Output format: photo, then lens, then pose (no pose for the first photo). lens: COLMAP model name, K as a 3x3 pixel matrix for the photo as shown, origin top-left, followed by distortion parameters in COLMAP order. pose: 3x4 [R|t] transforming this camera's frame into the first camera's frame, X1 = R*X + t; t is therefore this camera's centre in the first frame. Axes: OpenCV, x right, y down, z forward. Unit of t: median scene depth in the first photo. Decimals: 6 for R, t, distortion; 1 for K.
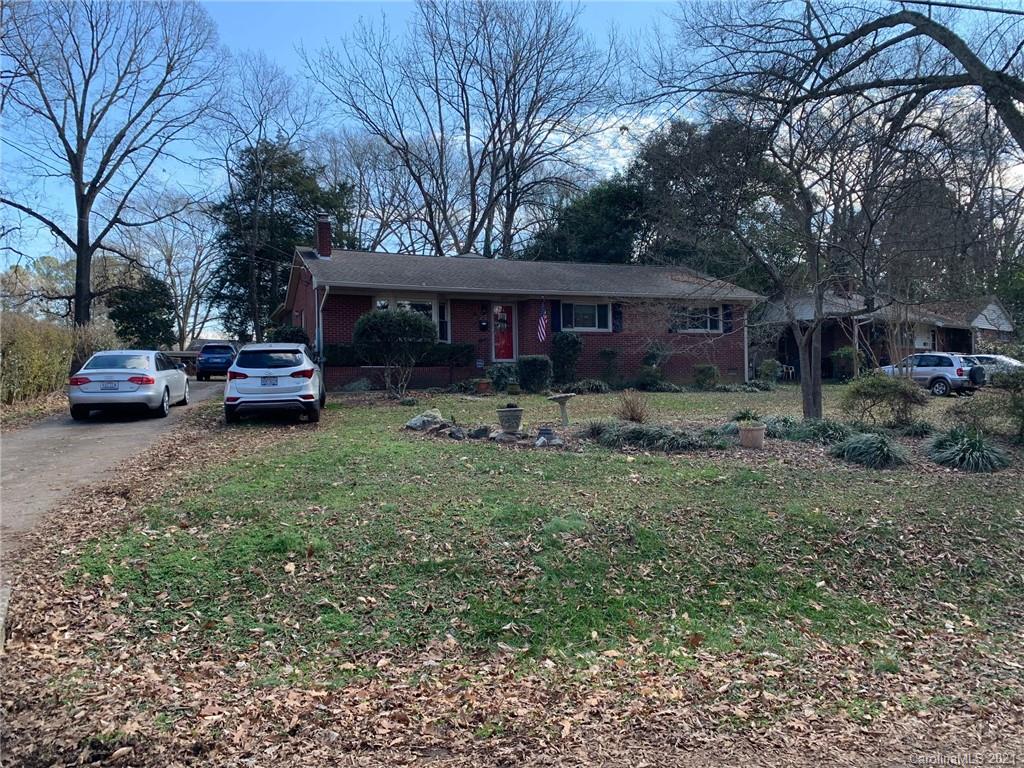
lens RADIAL K [[788.1, 0, 513.7], [0, 788.1, 380.4], [0, 0, 1]] dist [0.039888, -0.059827]
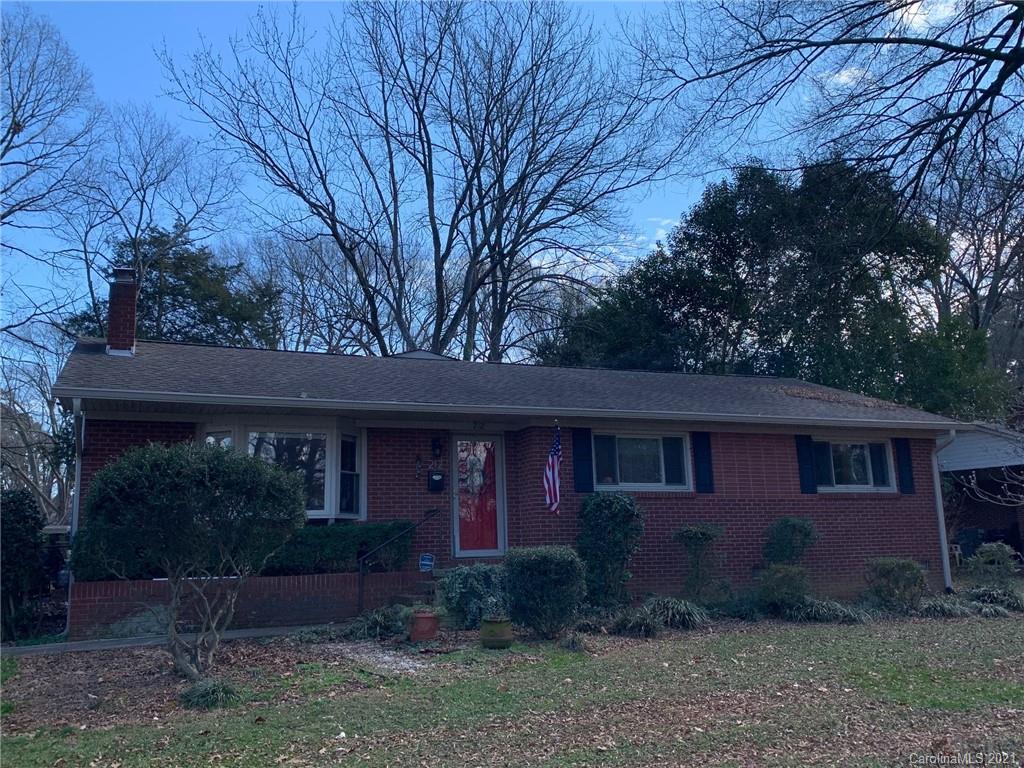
lens RADIAL K [[893.9, 0, 516.0], [0, 893.9, 384.5], [0, 0, 1]] dist [0.093920, -0.003235]
pose [[0.999881, -0.011302, 0.010471, 0.005394], [0.012979, 0.984092, -0.177186, -0.025908], [-0.008302, 0.177300, 0.984122, 0.386179]]
